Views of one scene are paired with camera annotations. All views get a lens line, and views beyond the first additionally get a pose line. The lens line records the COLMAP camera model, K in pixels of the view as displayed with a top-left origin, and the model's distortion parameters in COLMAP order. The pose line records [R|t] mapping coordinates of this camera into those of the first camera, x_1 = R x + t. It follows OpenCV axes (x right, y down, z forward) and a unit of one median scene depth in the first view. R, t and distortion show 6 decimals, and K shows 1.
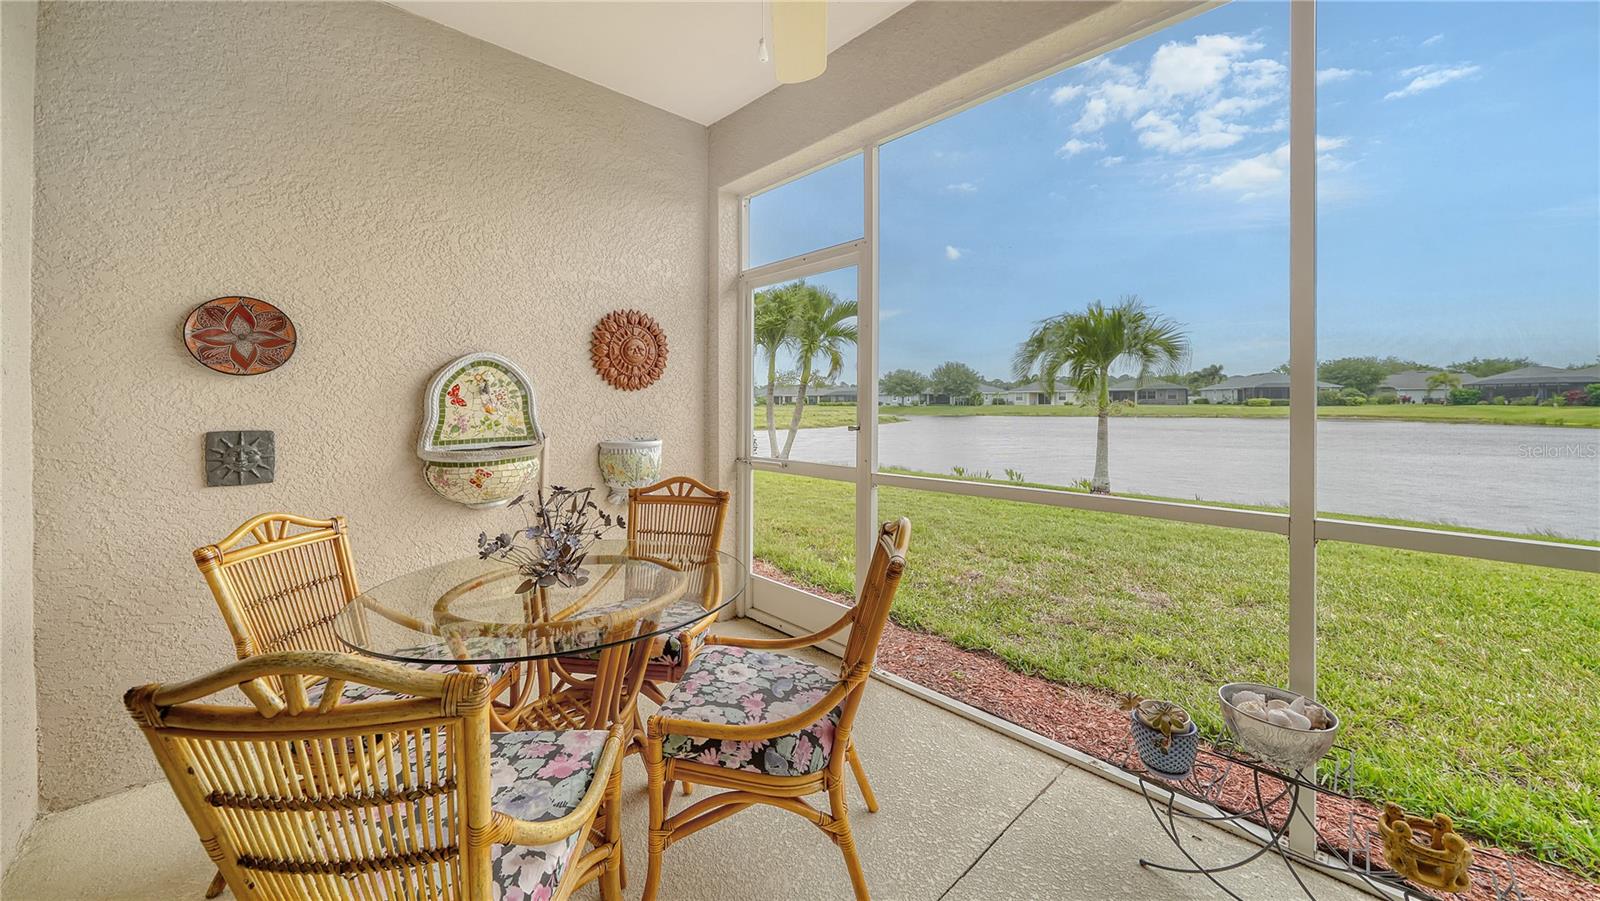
lens RADIAL K [[567.7, 0, 762.9], [0, 567.7, 407.7], [0, 0, 1]] dist [-0.003035, -0.000154]
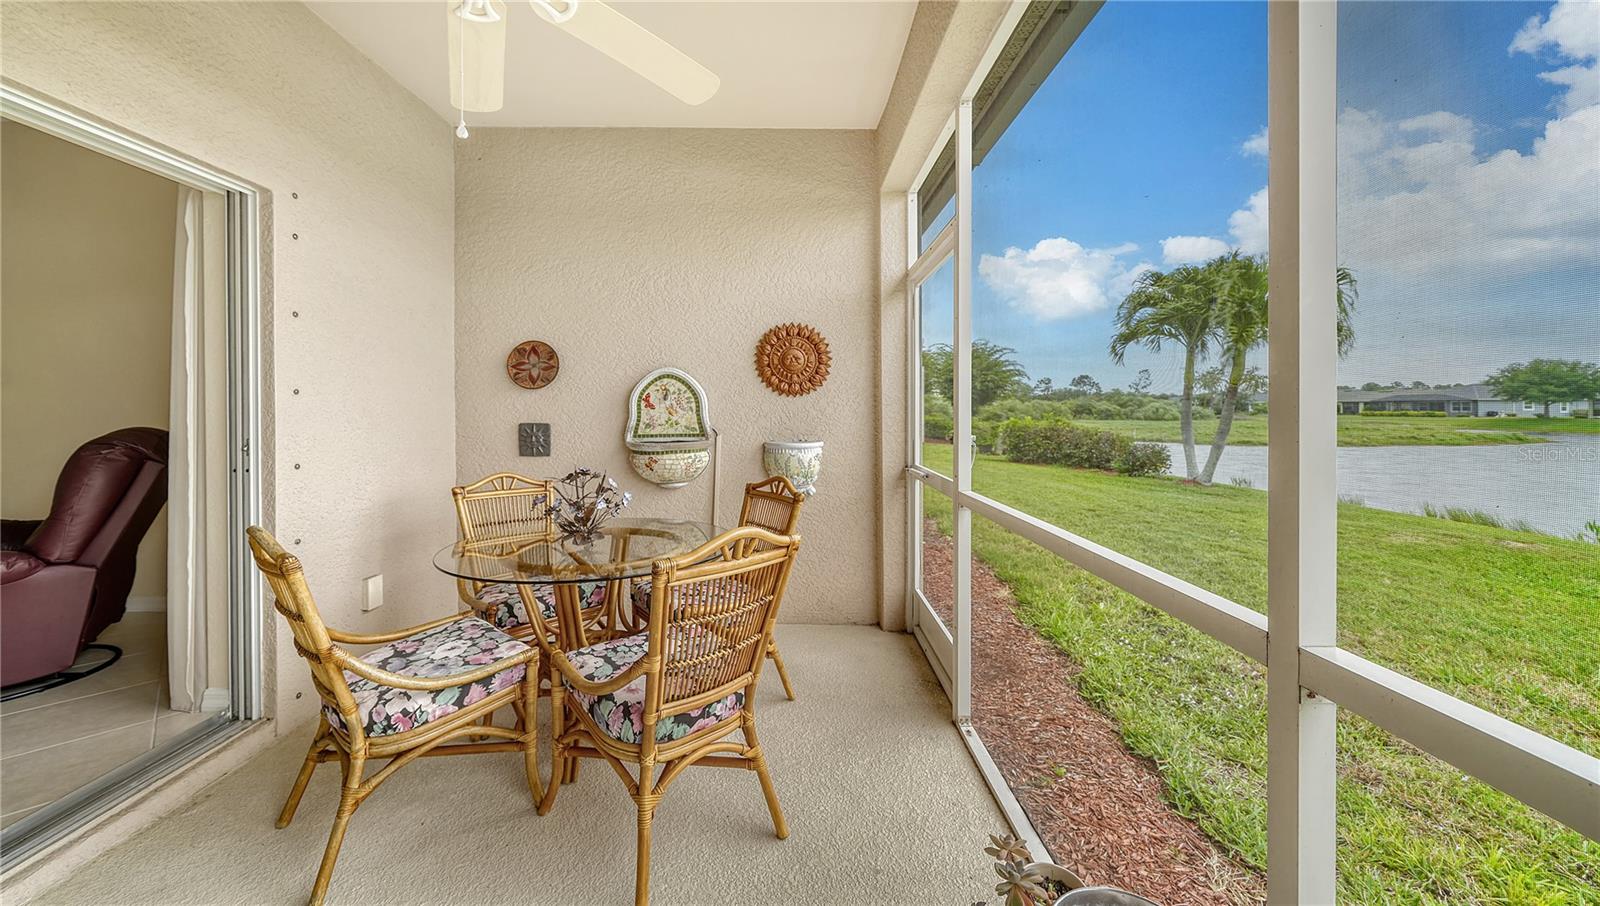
lens RADIAL K [[561.6, 0, 803.2], [0, 561.6, 418.7], [0, 0, 1]] dist [-0.001255, -0.000123]
pose [[0.762211, 0.016279, -0.647124, 0.582340], [-0.011753, 0.999867, 0.011309, 0.000571], [0.647222, -0.001015, 0.762301, 0.220397]]
